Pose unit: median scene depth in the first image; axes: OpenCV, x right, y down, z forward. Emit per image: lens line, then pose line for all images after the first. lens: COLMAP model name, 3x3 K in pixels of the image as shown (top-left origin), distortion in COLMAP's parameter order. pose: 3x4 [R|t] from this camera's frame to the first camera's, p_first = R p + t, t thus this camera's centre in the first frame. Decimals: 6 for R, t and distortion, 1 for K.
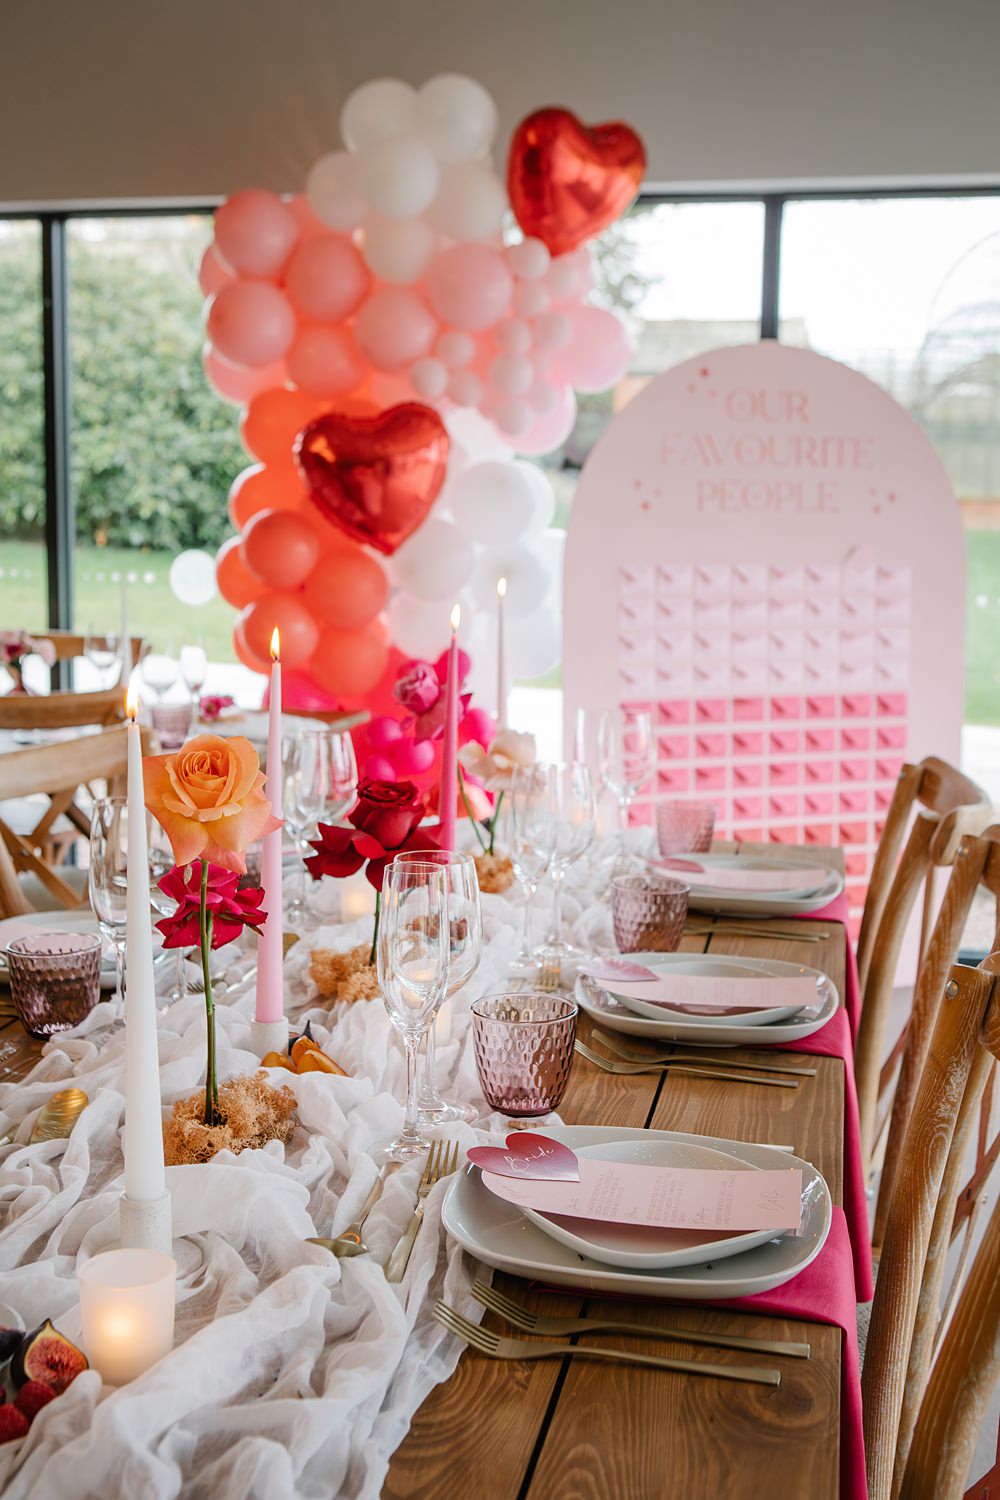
lens RADIAL K [[1586.0, 0, 478.9], [0, 1586.0, 746.0], [0, 0, 1]] dist [-0.005315, -0.006975]
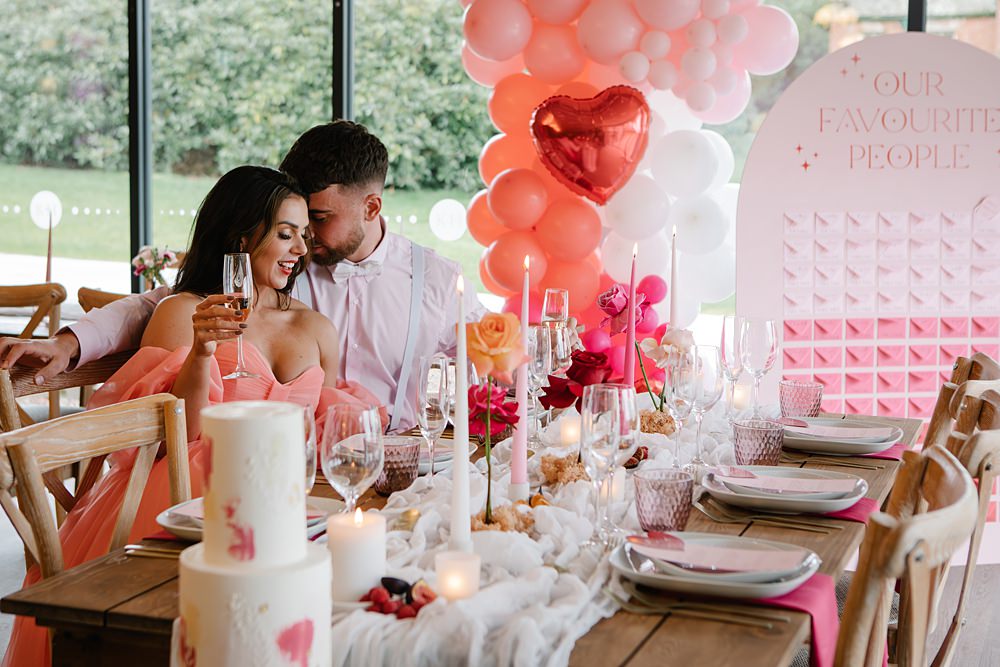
lens RADIAL K [[1533.3, 0, 496.4], [0, 1533.3, 304.3], [0, 0, 1]] dist [0.073977, 0.097601]
pose [[0.991434, 0.010815, -0.130160, 0.021640], [-0.016874, 0.998820, -0.045532, 0.019216], [0.129514, 0.047338, 0.990447, -0.241846]]
